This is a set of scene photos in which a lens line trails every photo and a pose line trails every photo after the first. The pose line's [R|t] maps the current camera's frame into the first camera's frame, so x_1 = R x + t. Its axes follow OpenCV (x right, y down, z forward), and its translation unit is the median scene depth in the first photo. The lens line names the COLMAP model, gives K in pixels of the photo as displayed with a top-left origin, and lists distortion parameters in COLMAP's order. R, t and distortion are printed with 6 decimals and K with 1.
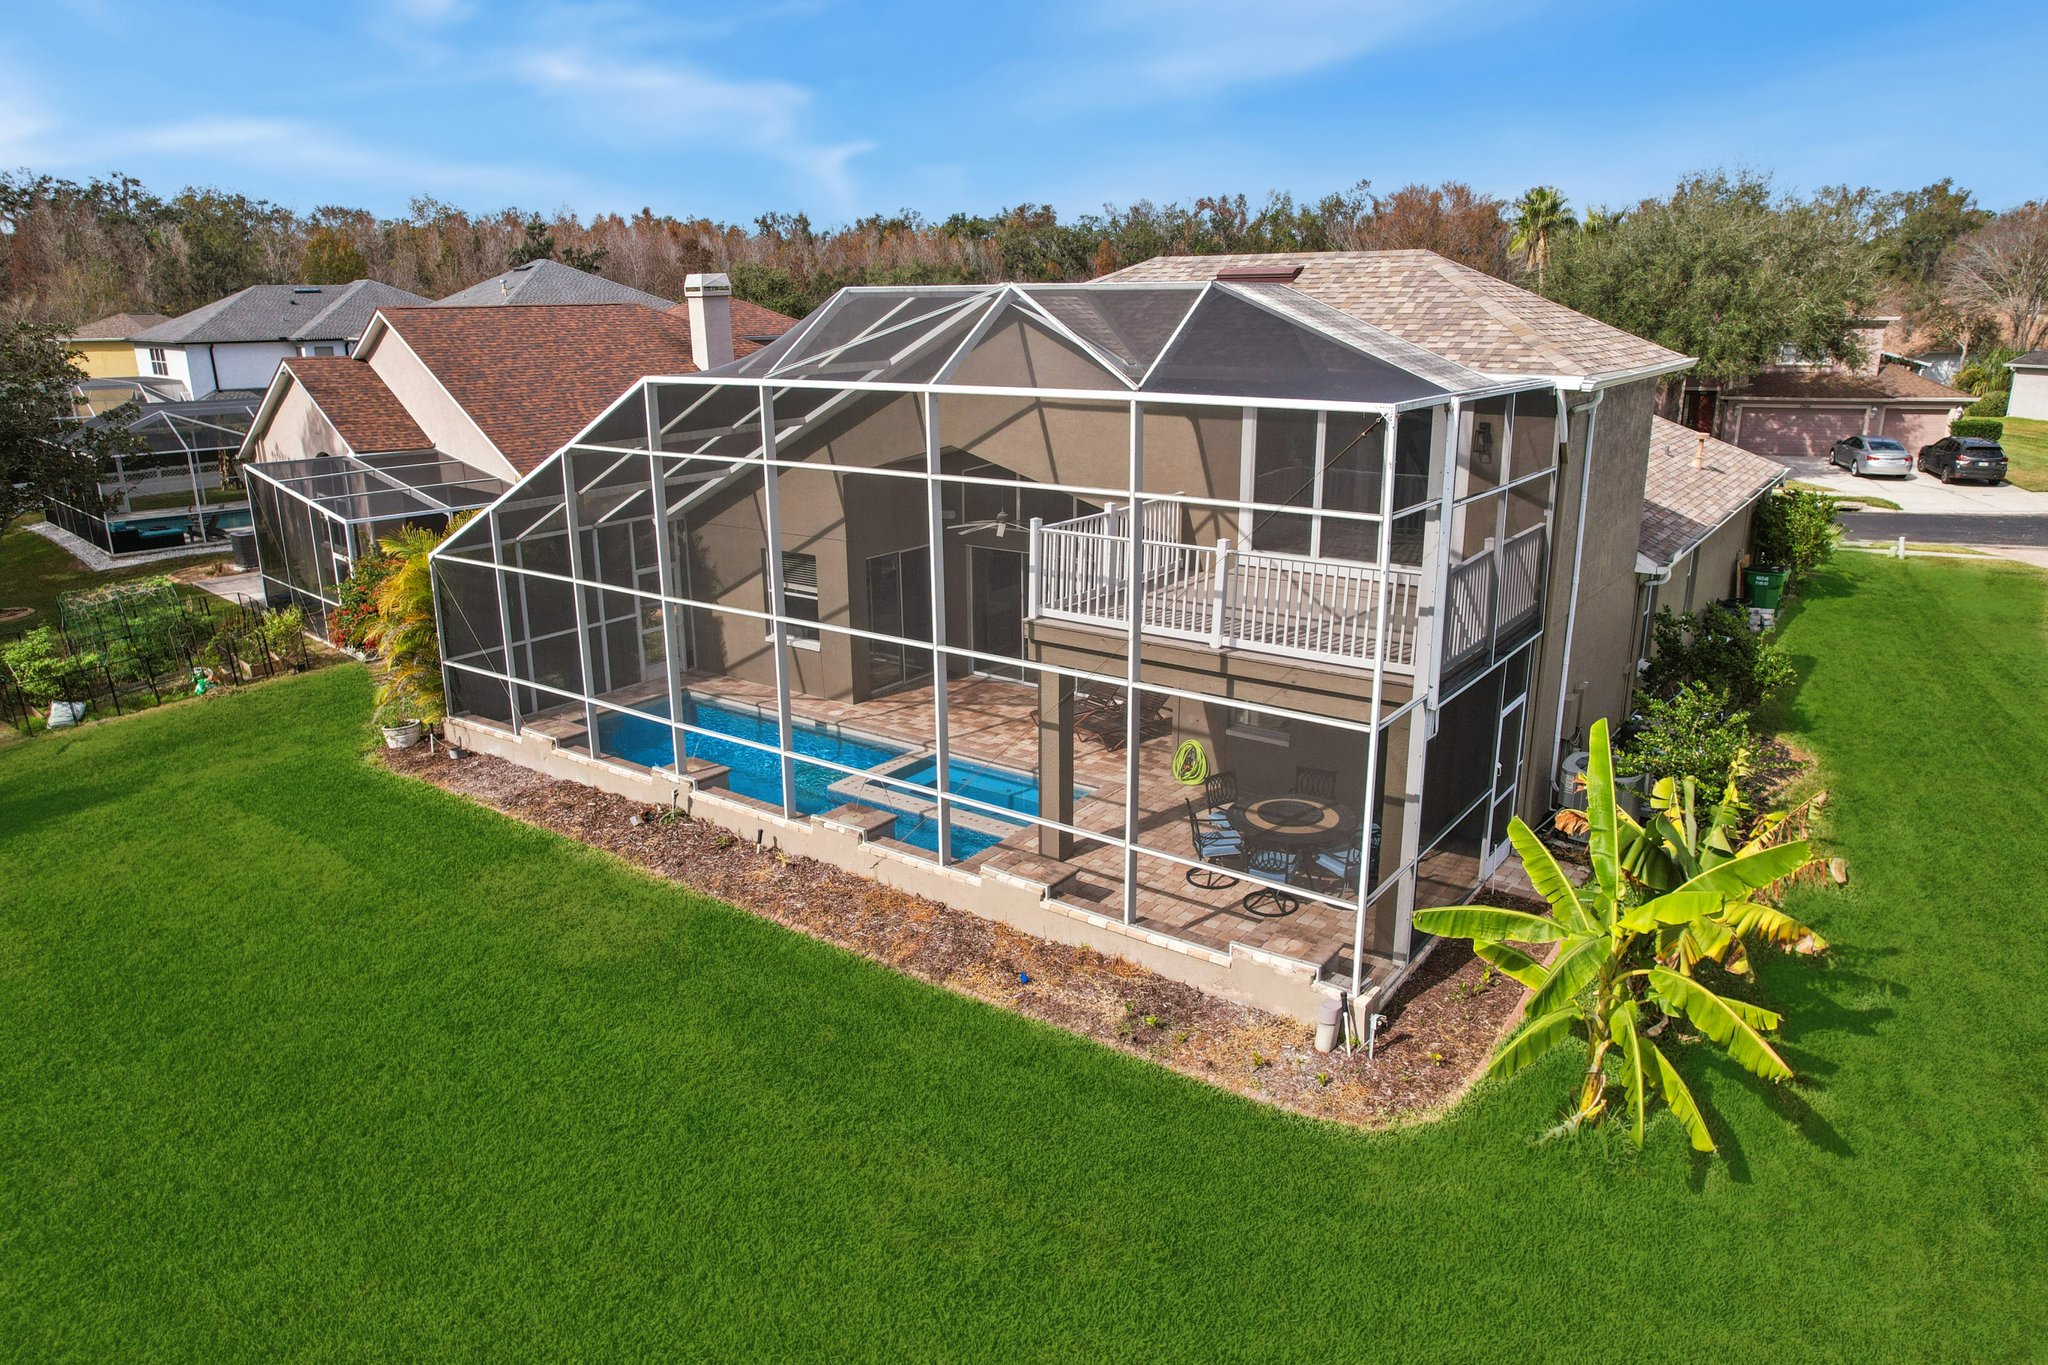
lens RADIAL K [[1343.7, 0, 1022.9], [0, 1343.7, 633.4], [0, 0, 1]] dist [-0.023927, 0.000616]
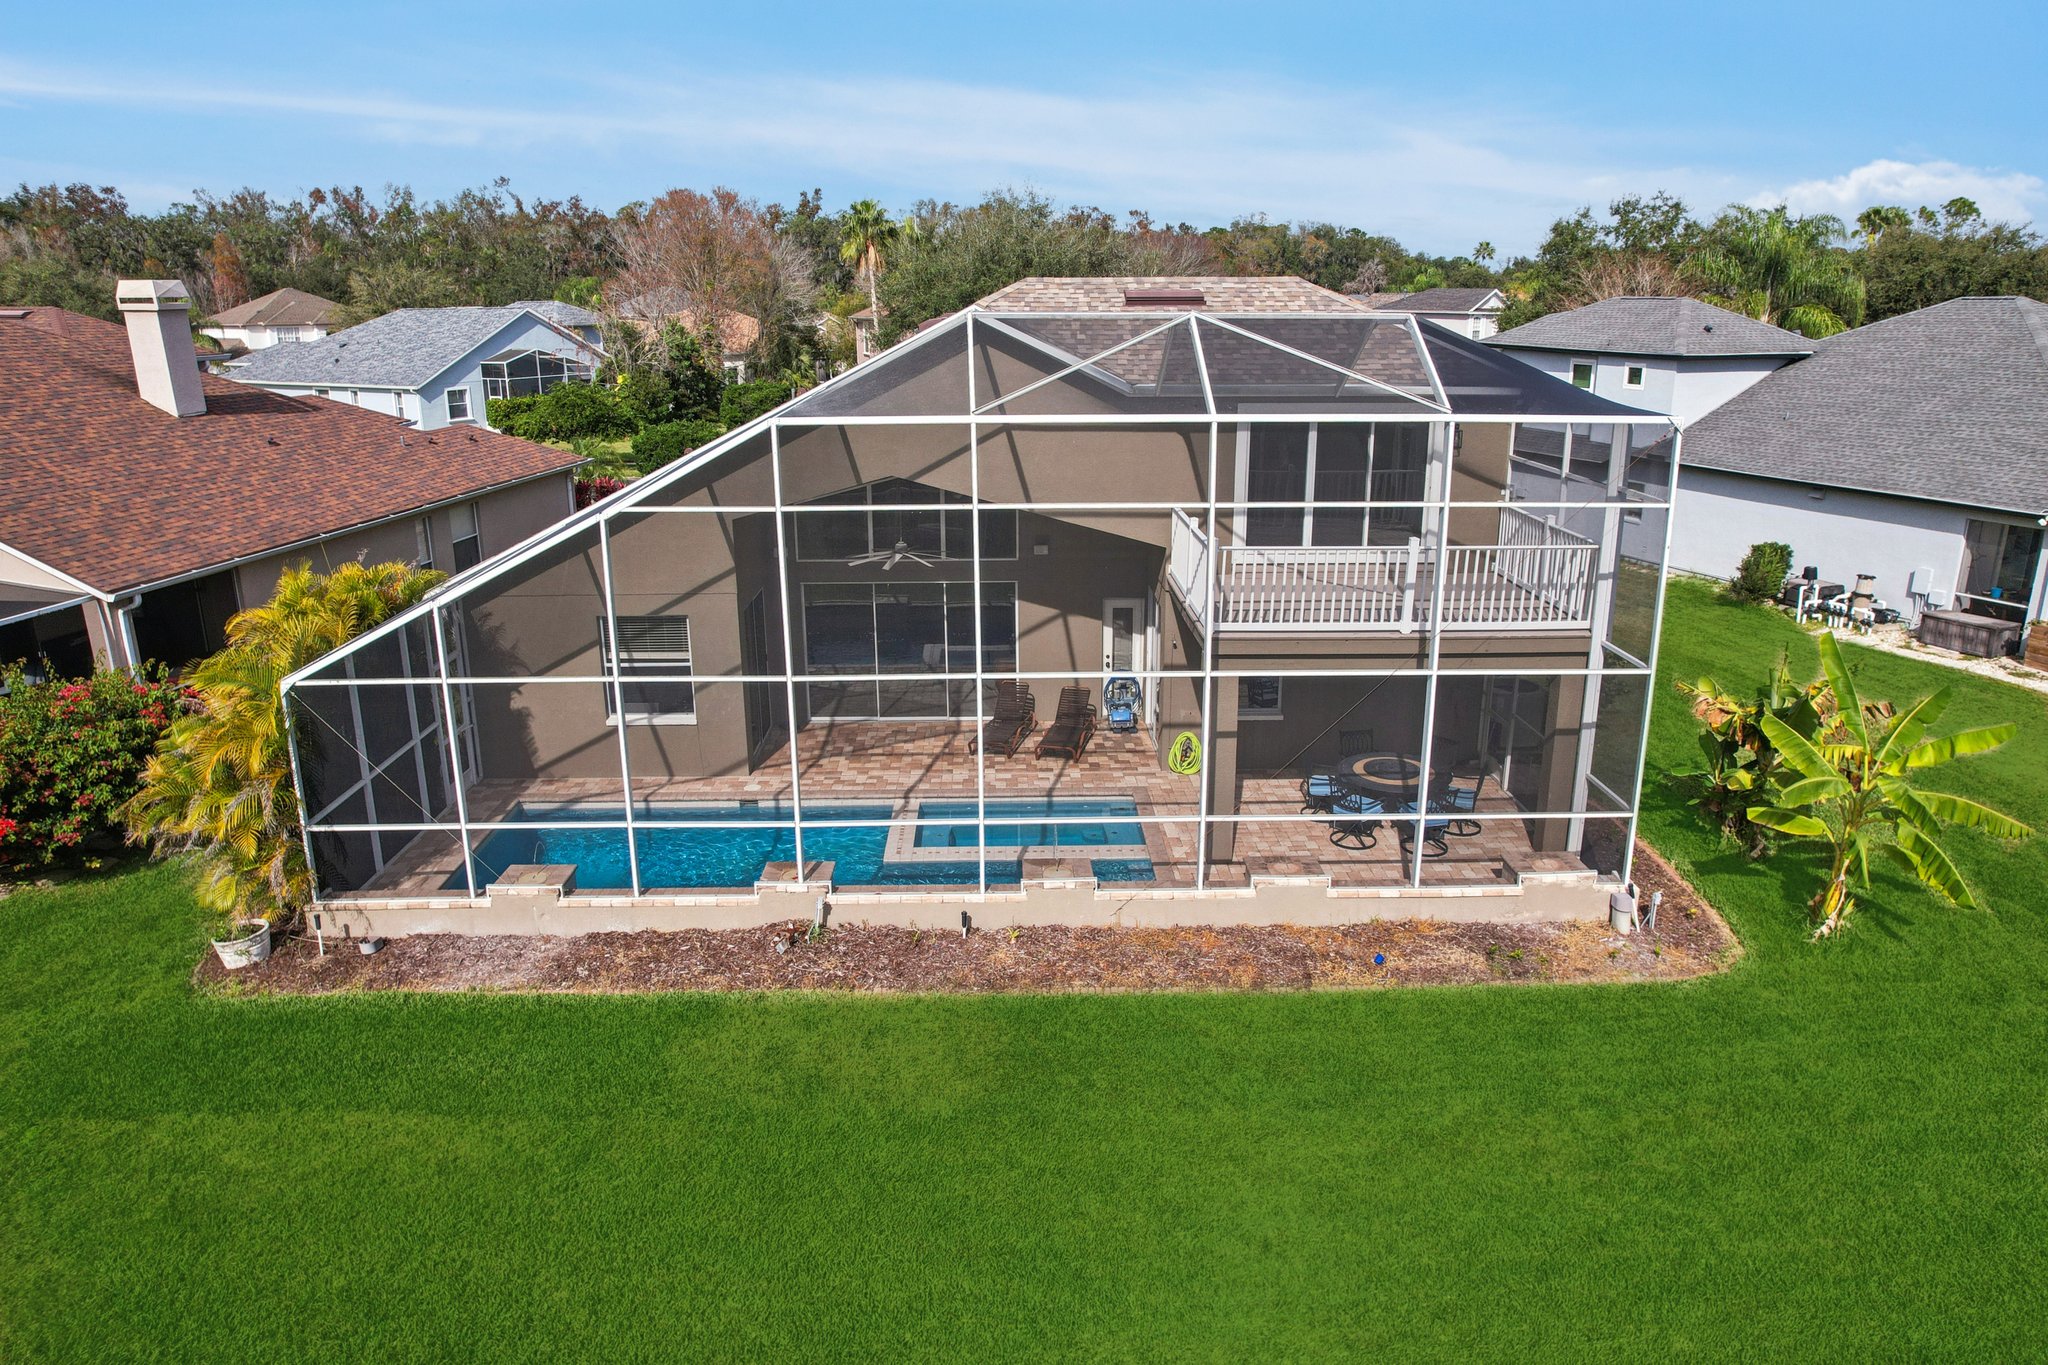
lens RADIAL K [[1340.3, 0, 1018.5], [0, 1340.3, 674.5], [0, 0, 1]] dist [-0.074774, 0.061051]
pose [[0.793120, -0.162069, 0.587107, -0.602026], [0.143355, 0.986539, 0.078673, -0.069456], [-0.591955, 0.021767, 0.805677, 0.225553]]
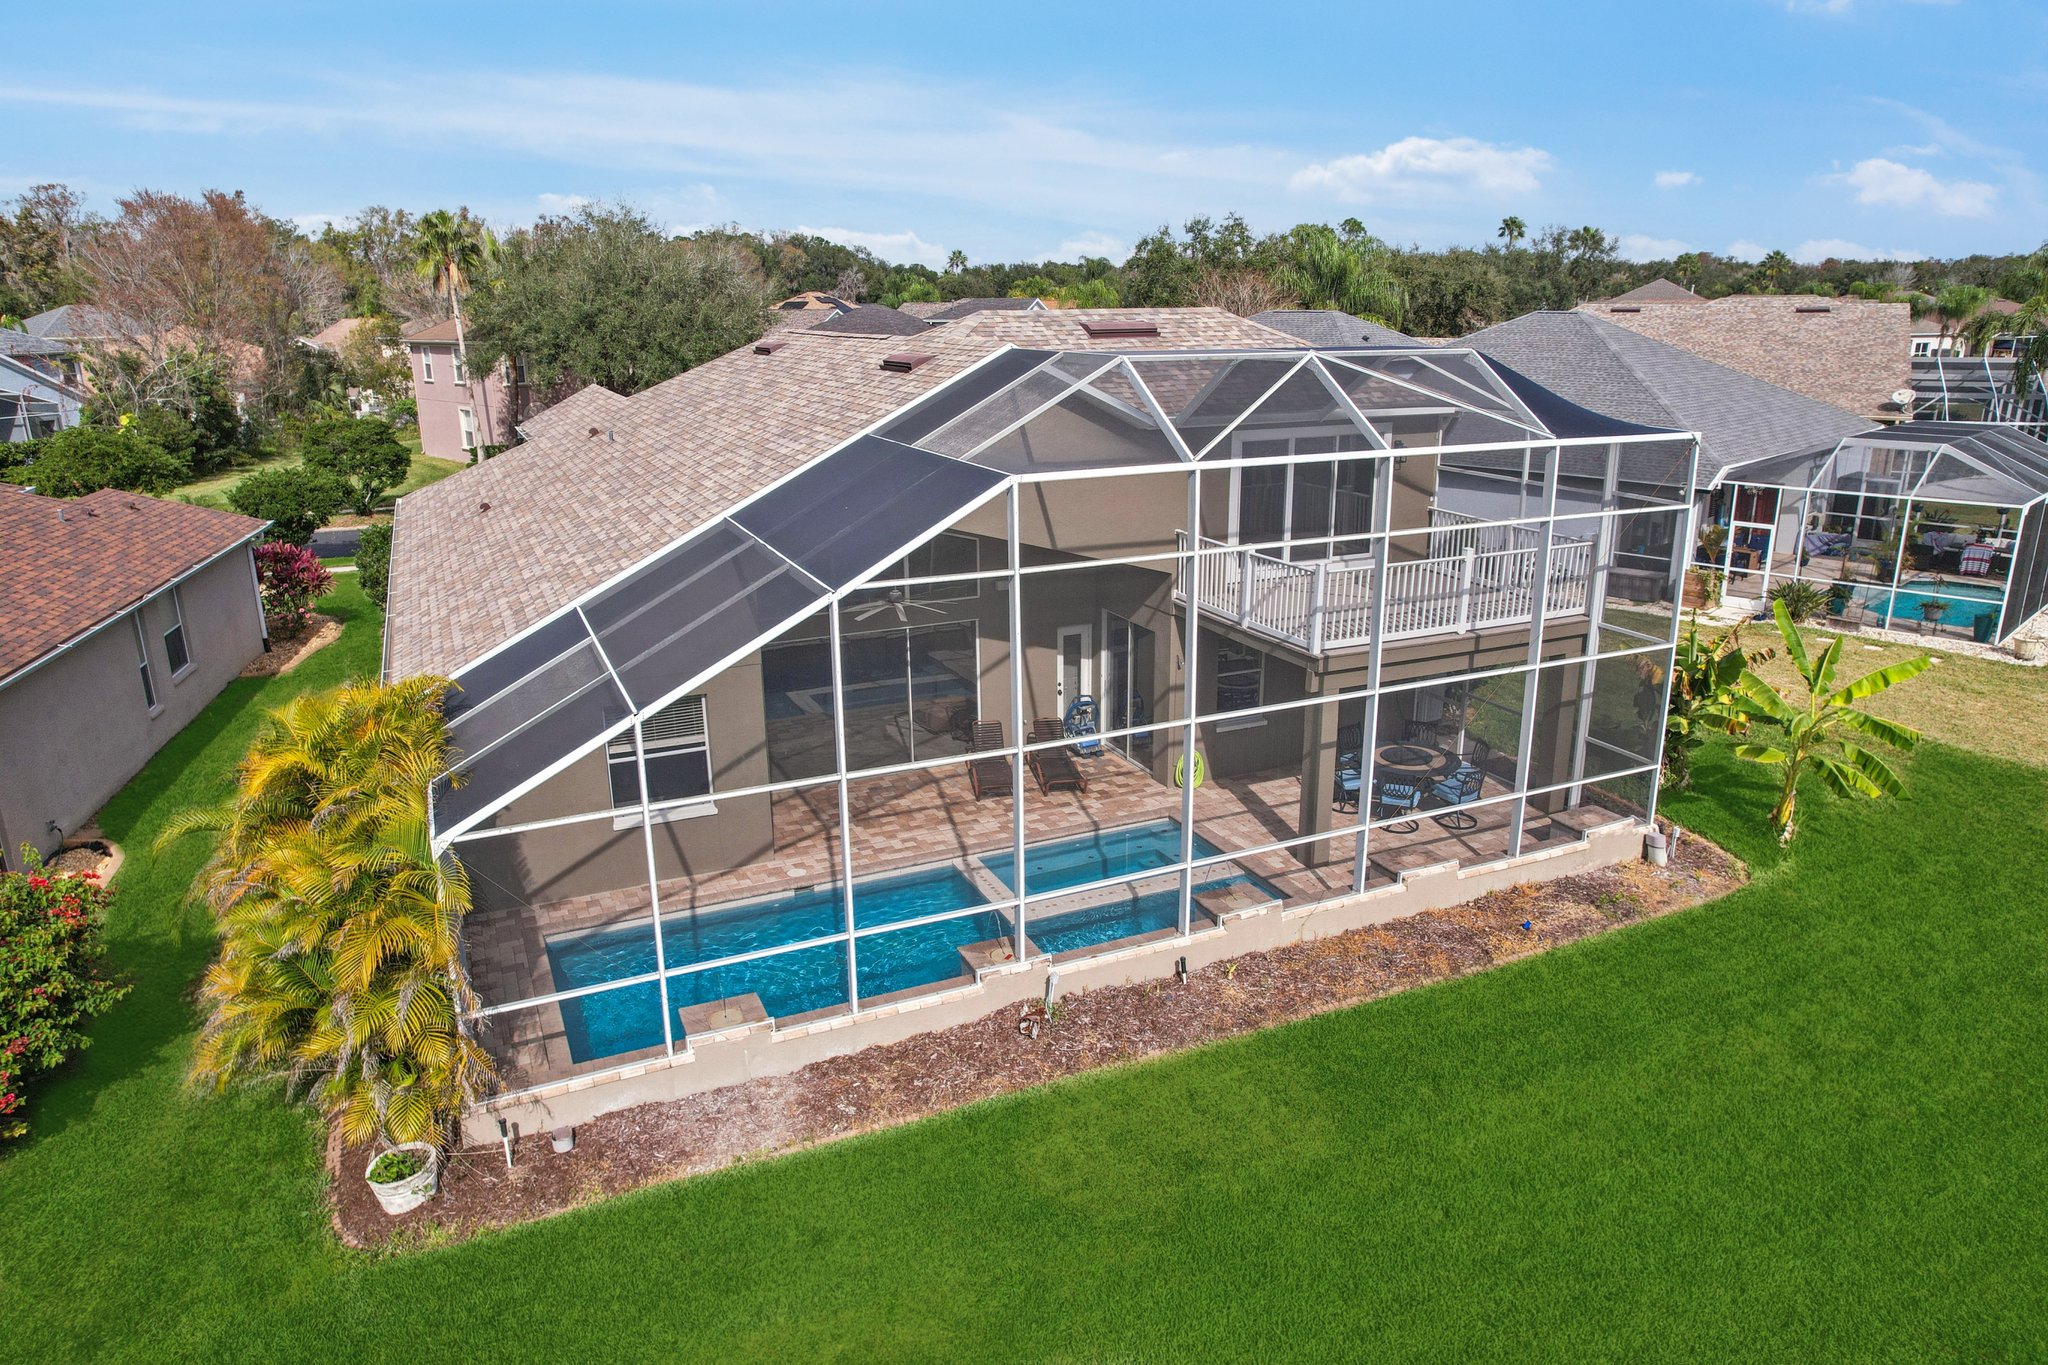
lens RADIAL K [[1324.3, 0, 1024.0], [0, 1324.3, 682.5], [0, 0, 1]] dist [-0.069920, 0.056552]
pose [[0.482998, -0.241930, 0.841536, -0.853132], [0.214548, 0.964475, 0.154133, -0.172218], [-0.848930, 0.106104, 0.517745, 0.551378]]
